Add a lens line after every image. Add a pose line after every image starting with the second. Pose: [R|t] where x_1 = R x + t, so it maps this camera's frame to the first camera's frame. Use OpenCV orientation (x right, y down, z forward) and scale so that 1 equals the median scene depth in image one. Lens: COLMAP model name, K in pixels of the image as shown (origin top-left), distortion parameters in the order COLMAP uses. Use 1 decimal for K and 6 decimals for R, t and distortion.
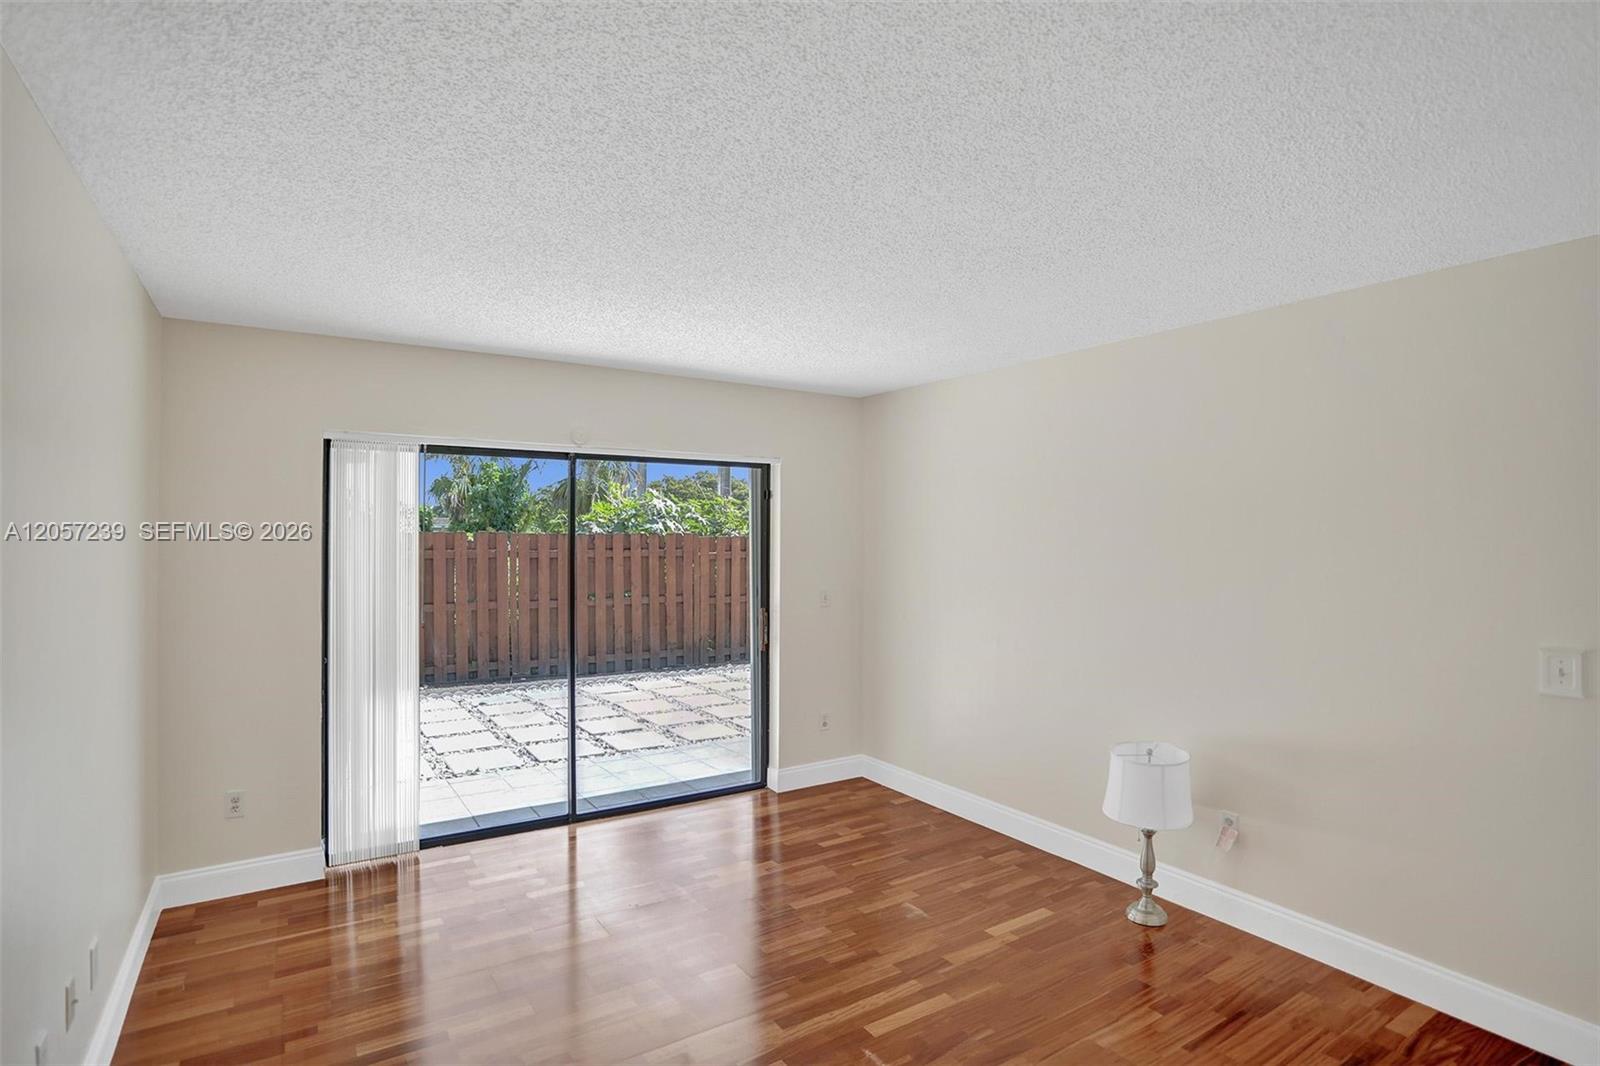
lens RADIAL K [[801.9, 0, 786.1], [0, 801.9, 544.5], [0, 0, 1]] dist [-0.044017, 0.016289]
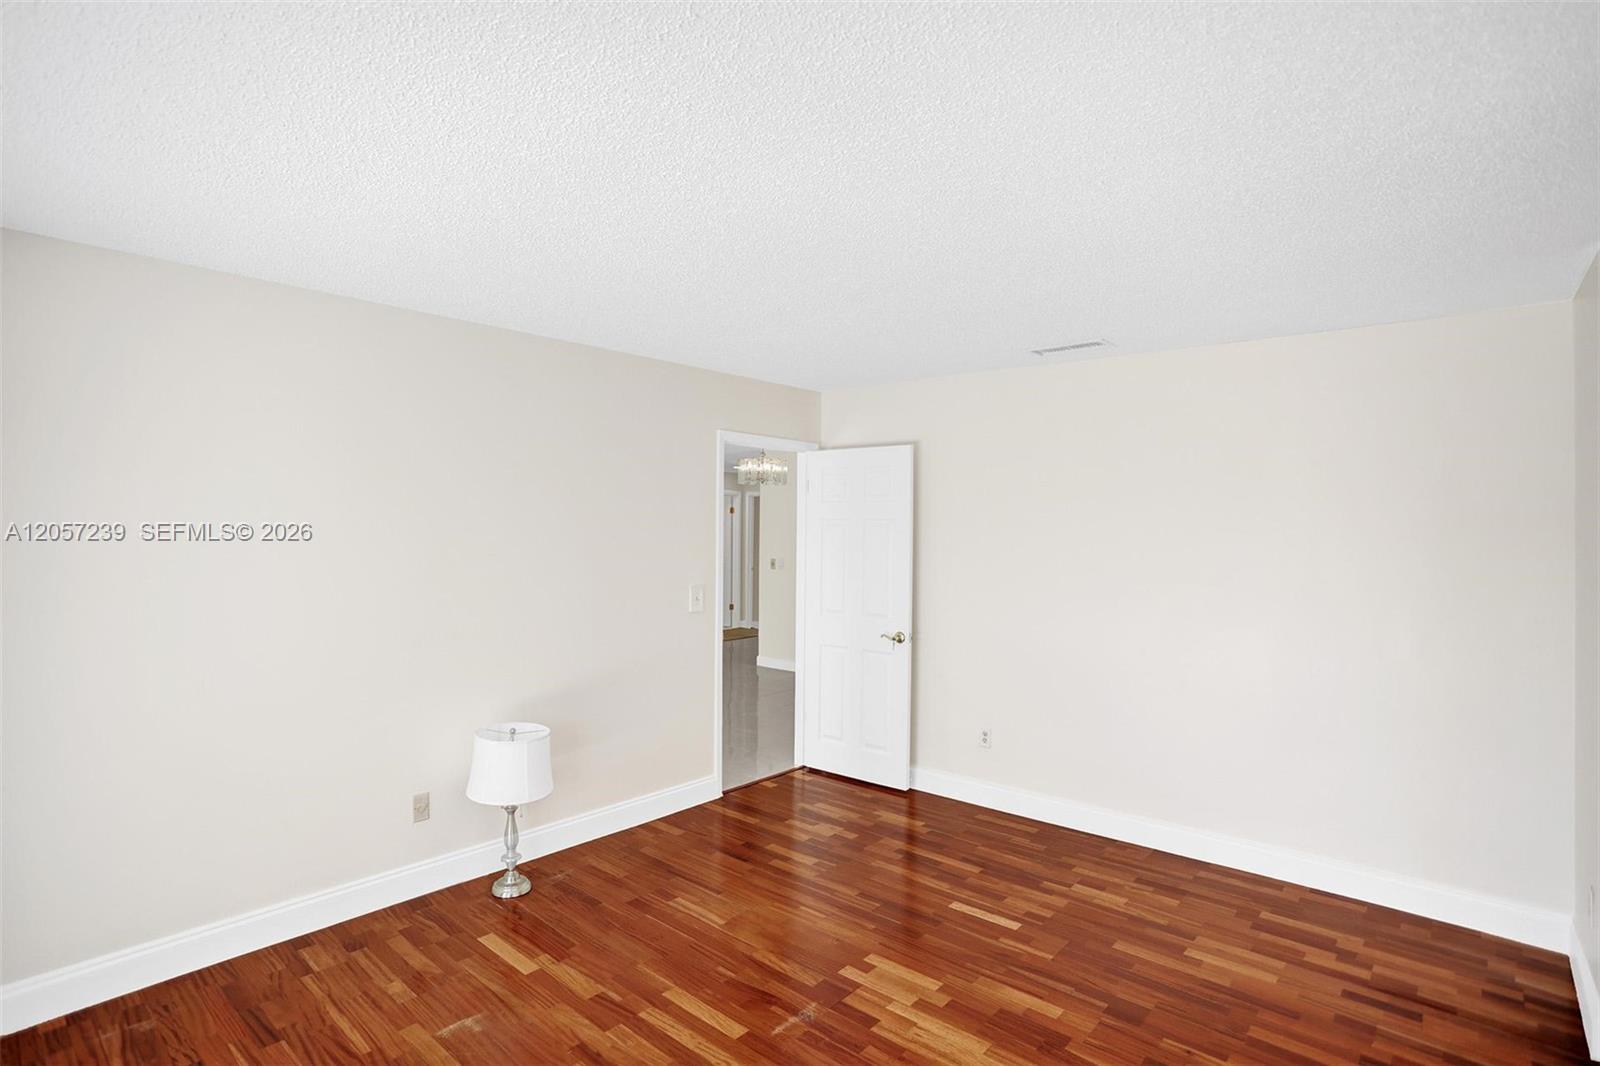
lens RADIAL K [[801.9, 0, 800.7], [0, 801.9, 529.5], [0, 0, 1]] dist [-0.044017, 0.016289]
pose [[-0.288939, -0.002451, 0.957344, -0.711075], [-0.000238, 0.999997, 0.002489, -0.006826], [-0.957348, 0.000491, -0.288938, 1.019160]]
